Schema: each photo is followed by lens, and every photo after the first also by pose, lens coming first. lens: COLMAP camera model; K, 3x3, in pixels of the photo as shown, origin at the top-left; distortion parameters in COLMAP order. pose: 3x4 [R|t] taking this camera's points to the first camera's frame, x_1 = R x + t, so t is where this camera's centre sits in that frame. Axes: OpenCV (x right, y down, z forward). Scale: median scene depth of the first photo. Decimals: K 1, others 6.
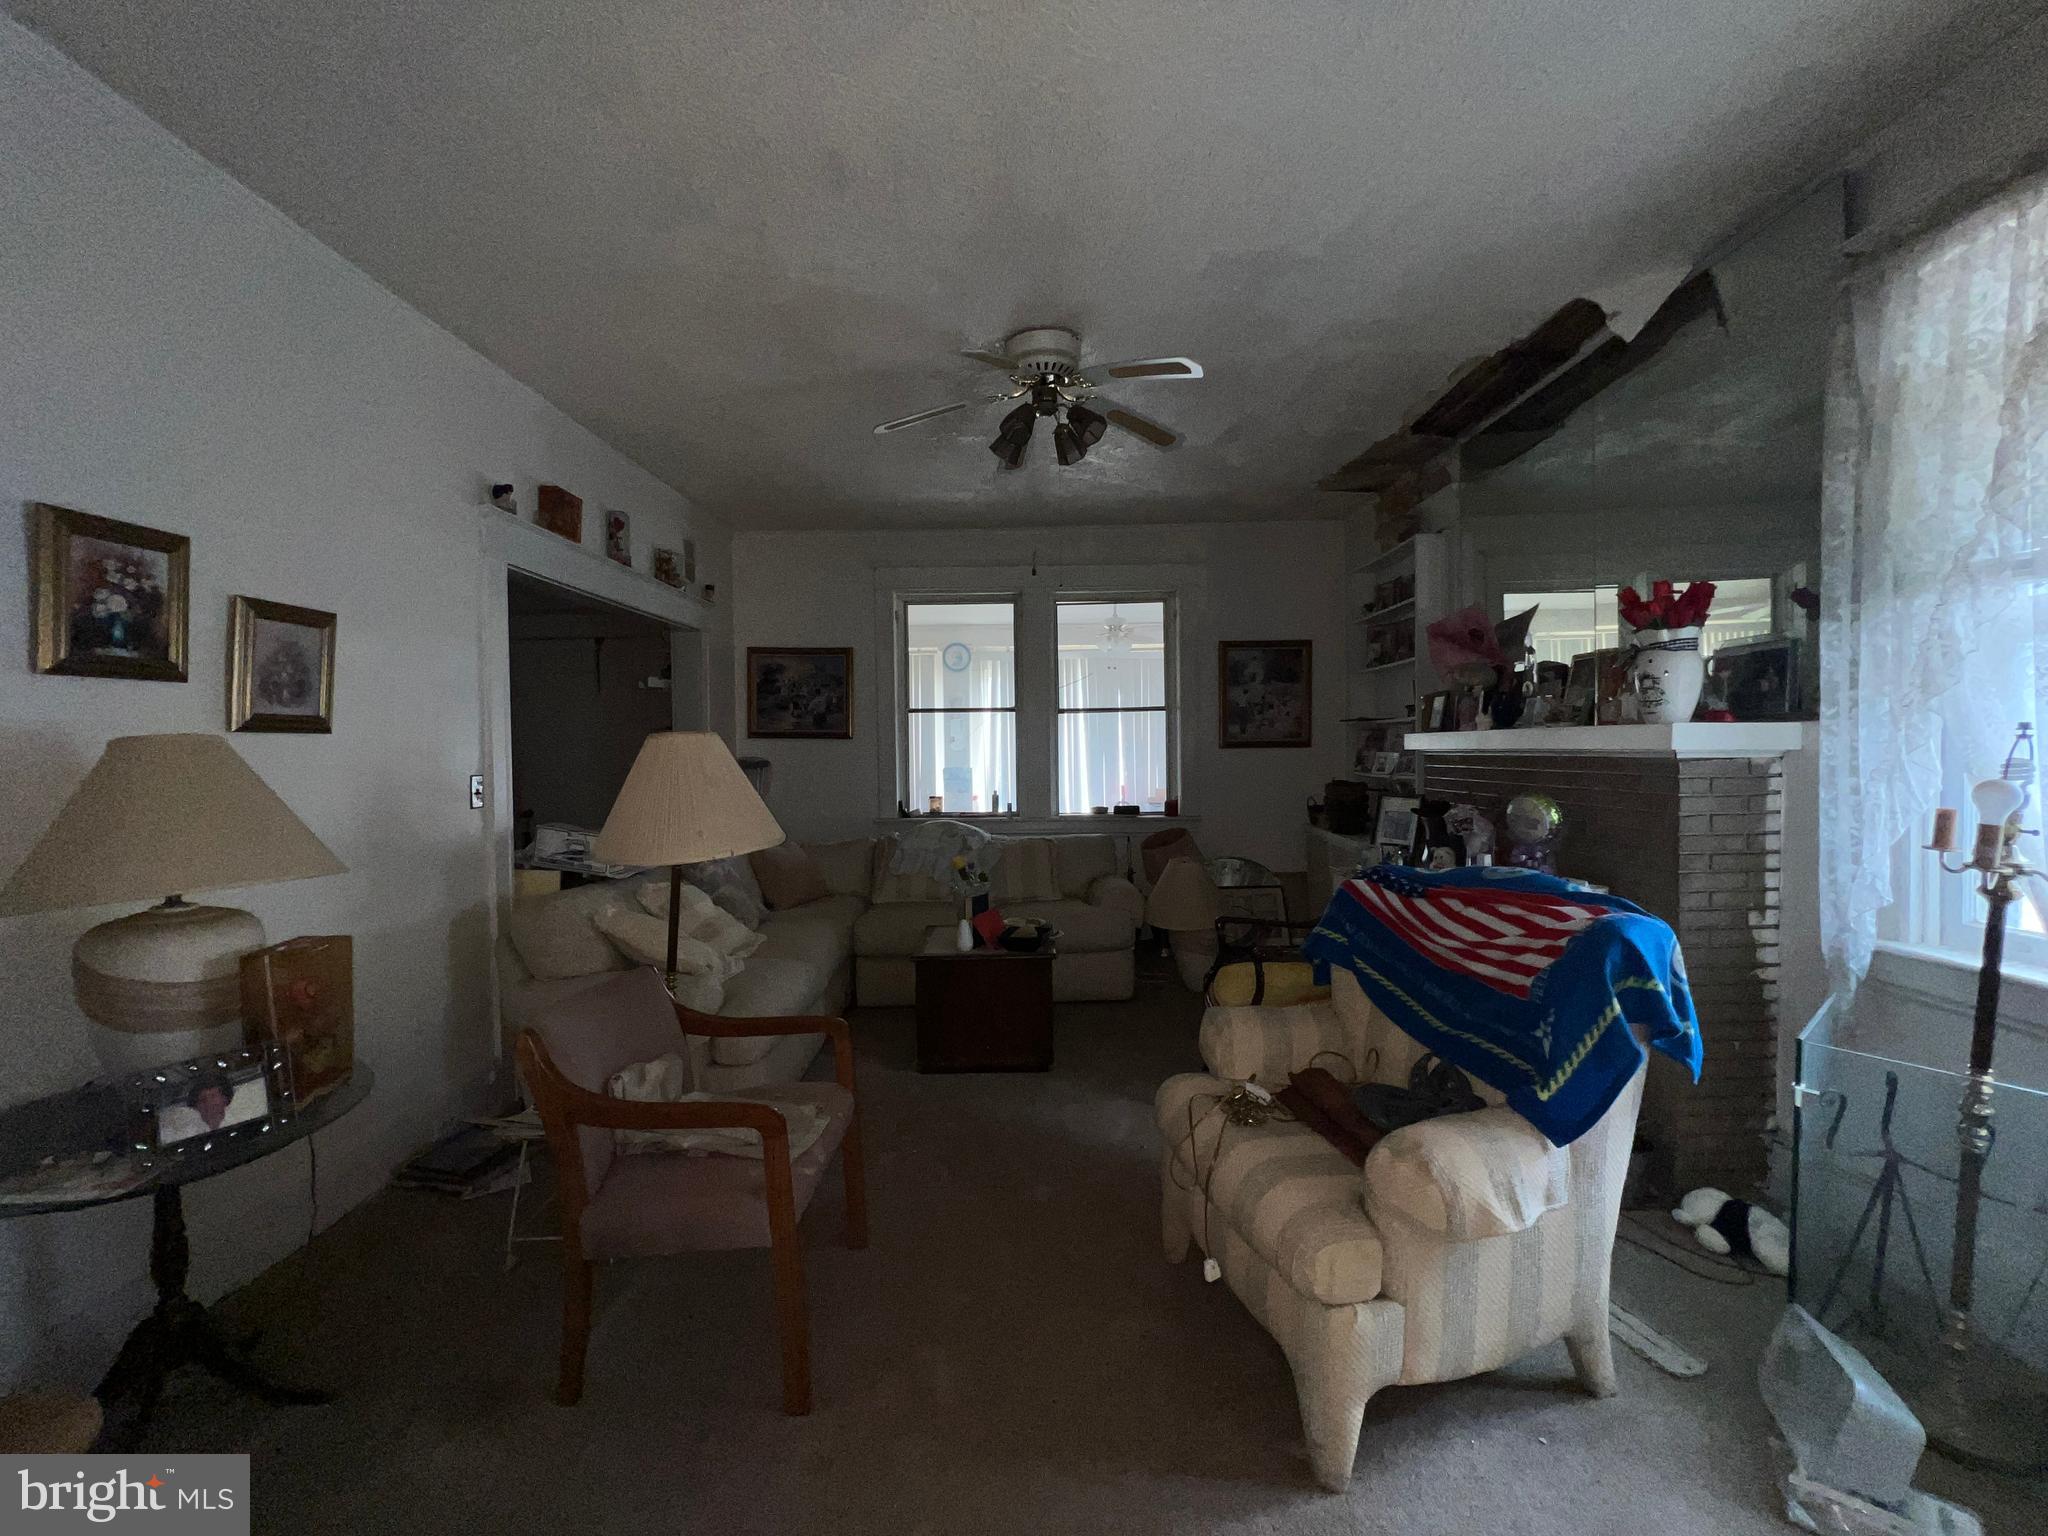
lens RADIAL K [[824.1, 0, 1028.5], [0, 824.1, 758.5], [0, 0, 1]] dist [-0.000375, -0.000282]
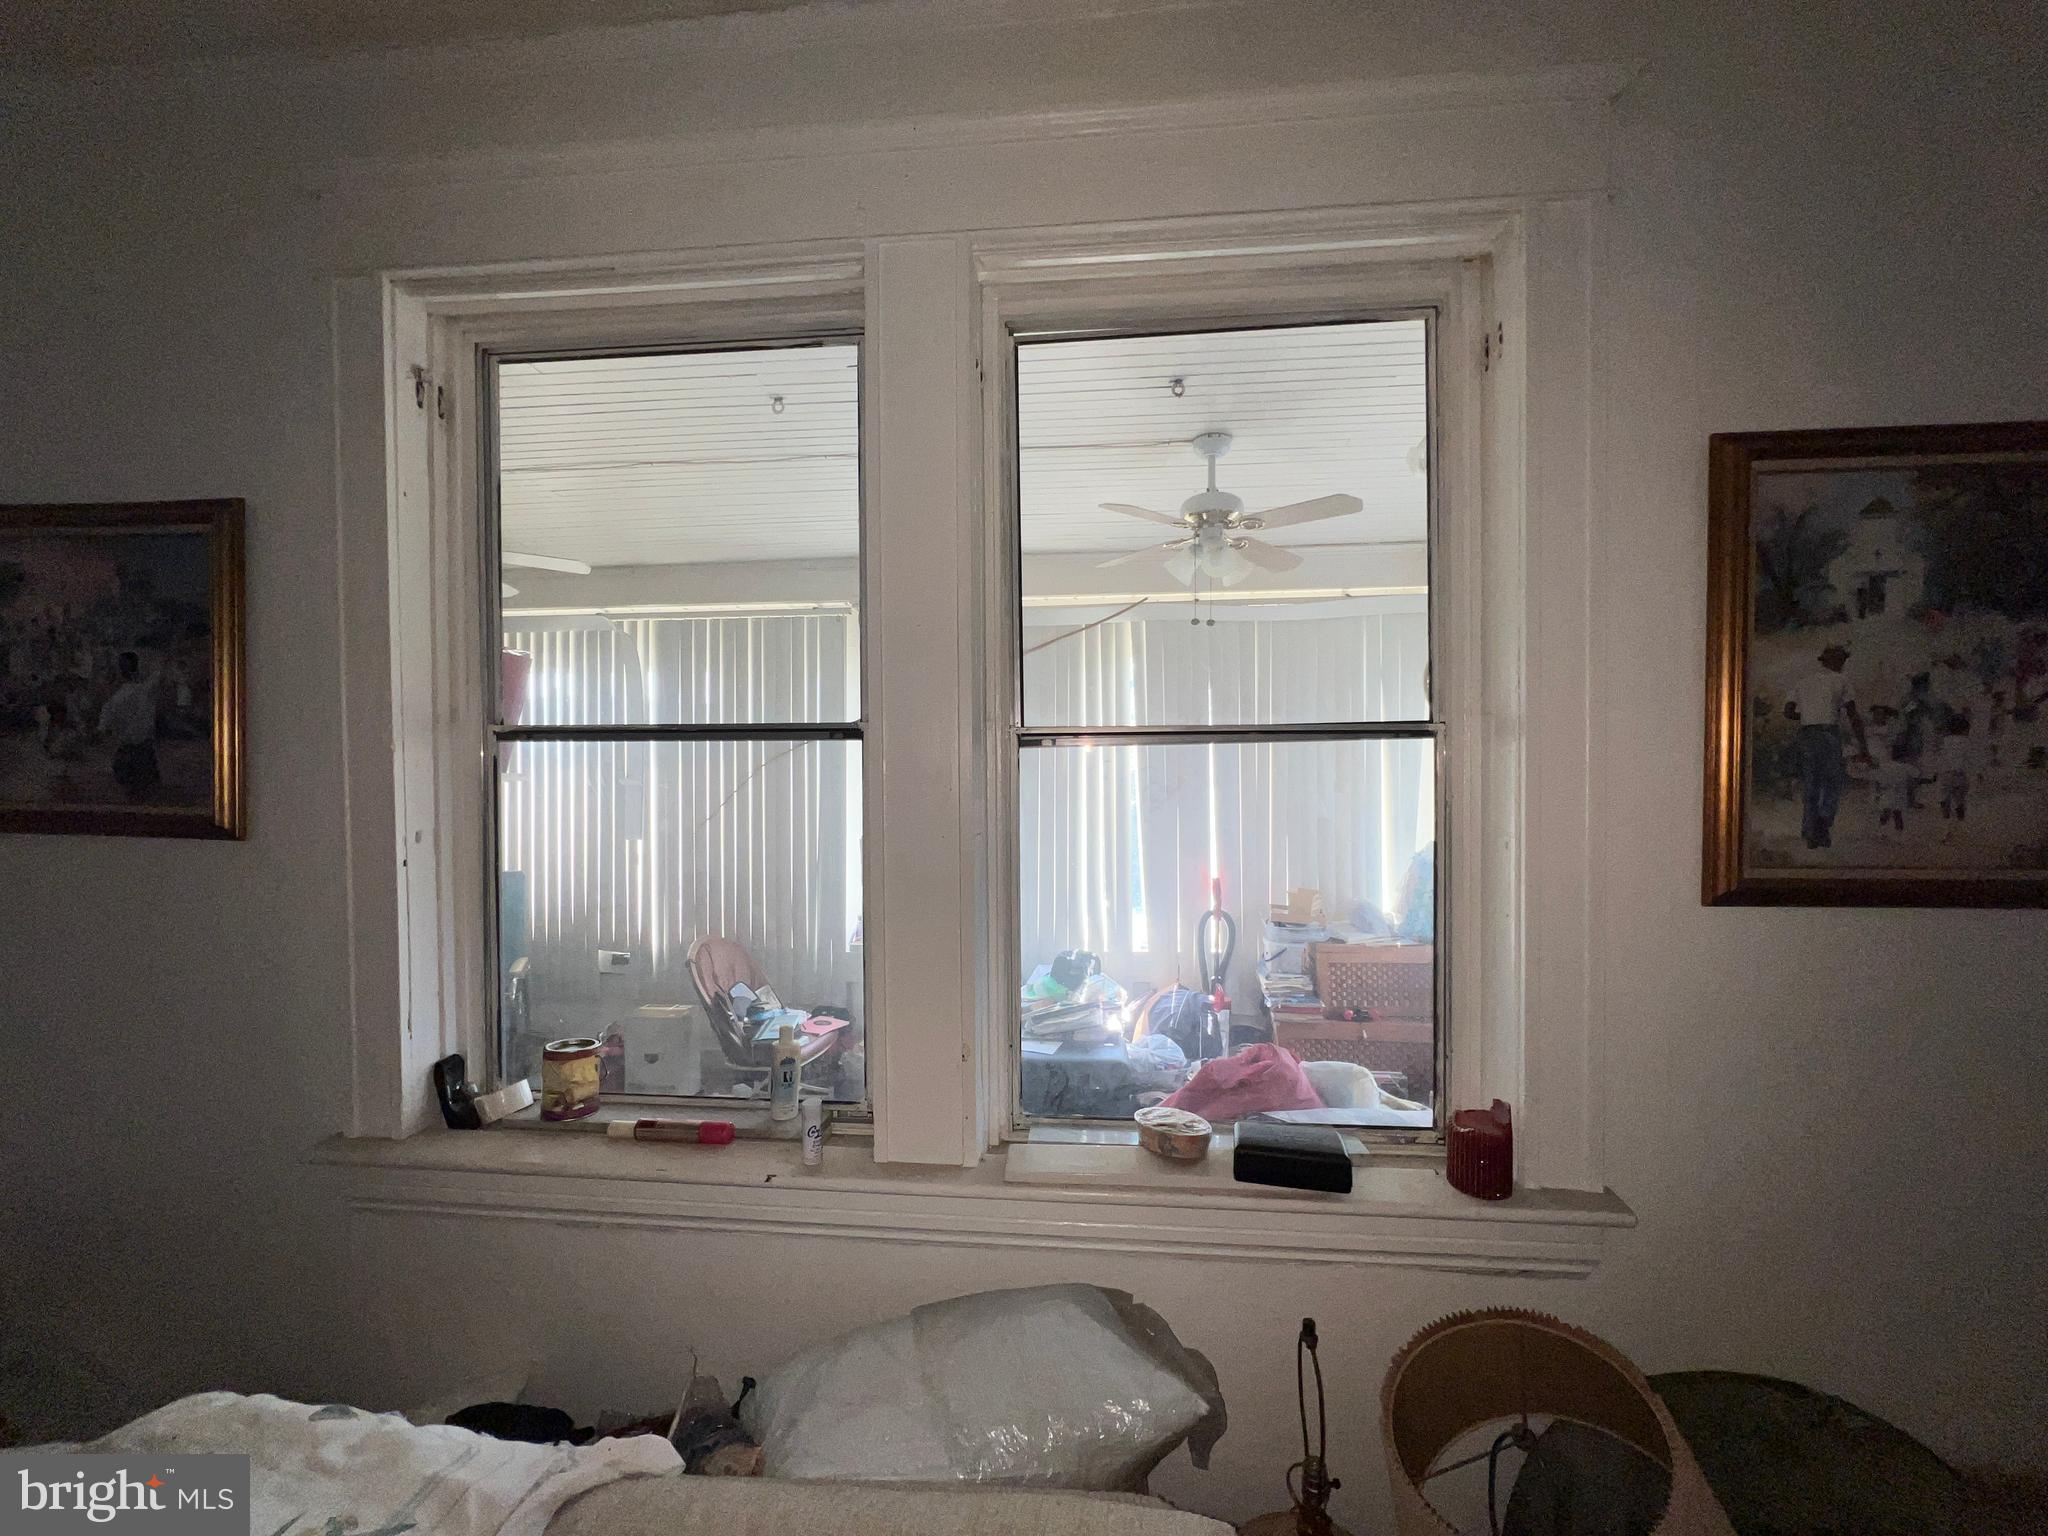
lens RADIAL K [[824.1, 0, 1022.6], [0, 824.1, 774.1], [0, 0, 1]] dist [-0.000375, -0.000282]
pose [[0.996663, 0.008210, -0.081217, 0.062189], [-0.009155, 0.999895, -0.011264, -0.044573], [0.081116, 0.011970, 0.996633, 0.754567]]
